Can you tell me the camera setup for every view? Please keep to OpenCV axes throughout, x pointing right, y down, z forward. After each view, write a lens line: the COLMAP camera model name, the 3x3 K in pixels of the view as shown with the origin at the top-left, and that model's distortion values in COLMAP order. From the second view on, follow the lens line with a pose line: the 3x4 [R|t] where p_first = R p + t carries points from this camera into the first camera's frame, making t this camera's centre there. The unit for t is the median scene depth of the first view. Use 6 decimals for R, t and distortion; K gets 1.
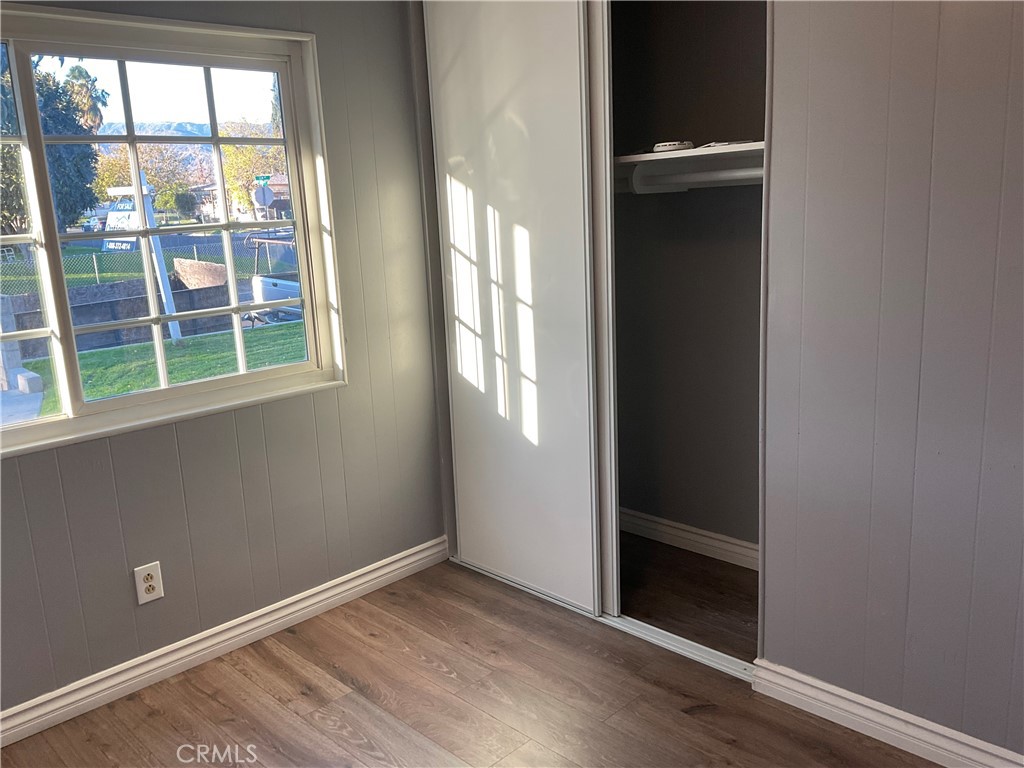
lens RADIAL K [[842.2, 0, 512.0], [0, 842.2, 384.0], [0, 0, 1]] dist [0.111381, -0.222077]
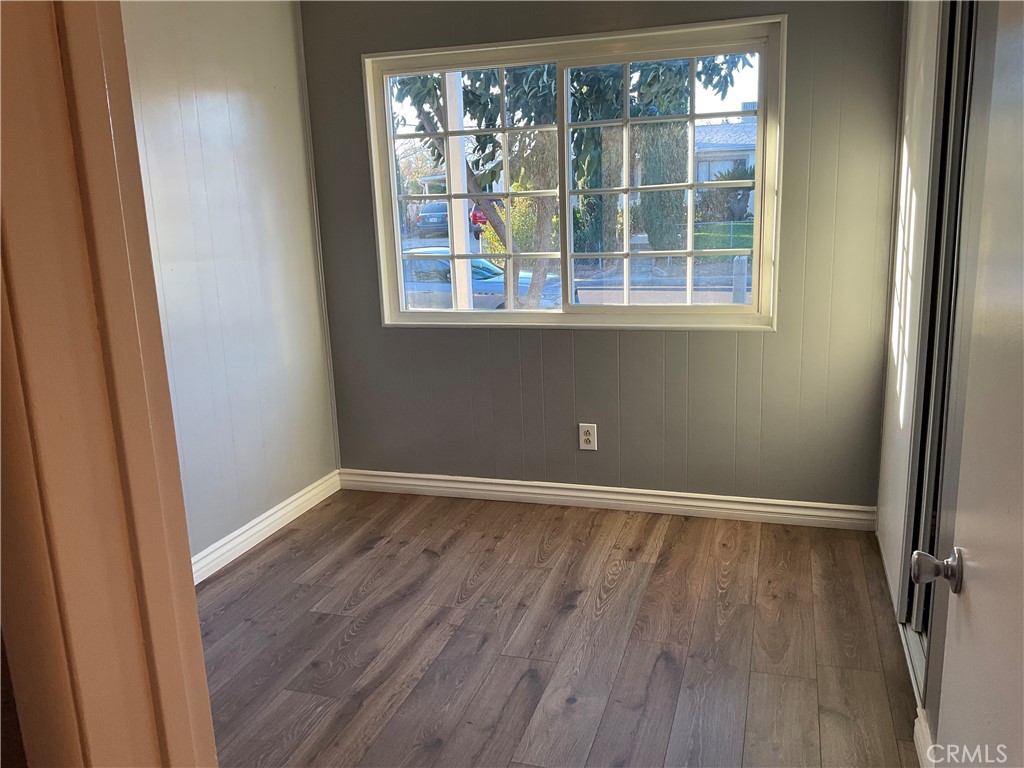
lens RADIAL K [[842.2, 0, 512.0], [0, 842.2, 384.0], [0, 0, 1]] dist [0.111381, -0.222077]
pose [[0.459172, 0.218684, -0.861010, 0.680043], [-0.170253, 0.972923, 0.156314, -0.051327], [0.871880, 0.074814, 0.483971, 0.181891]]
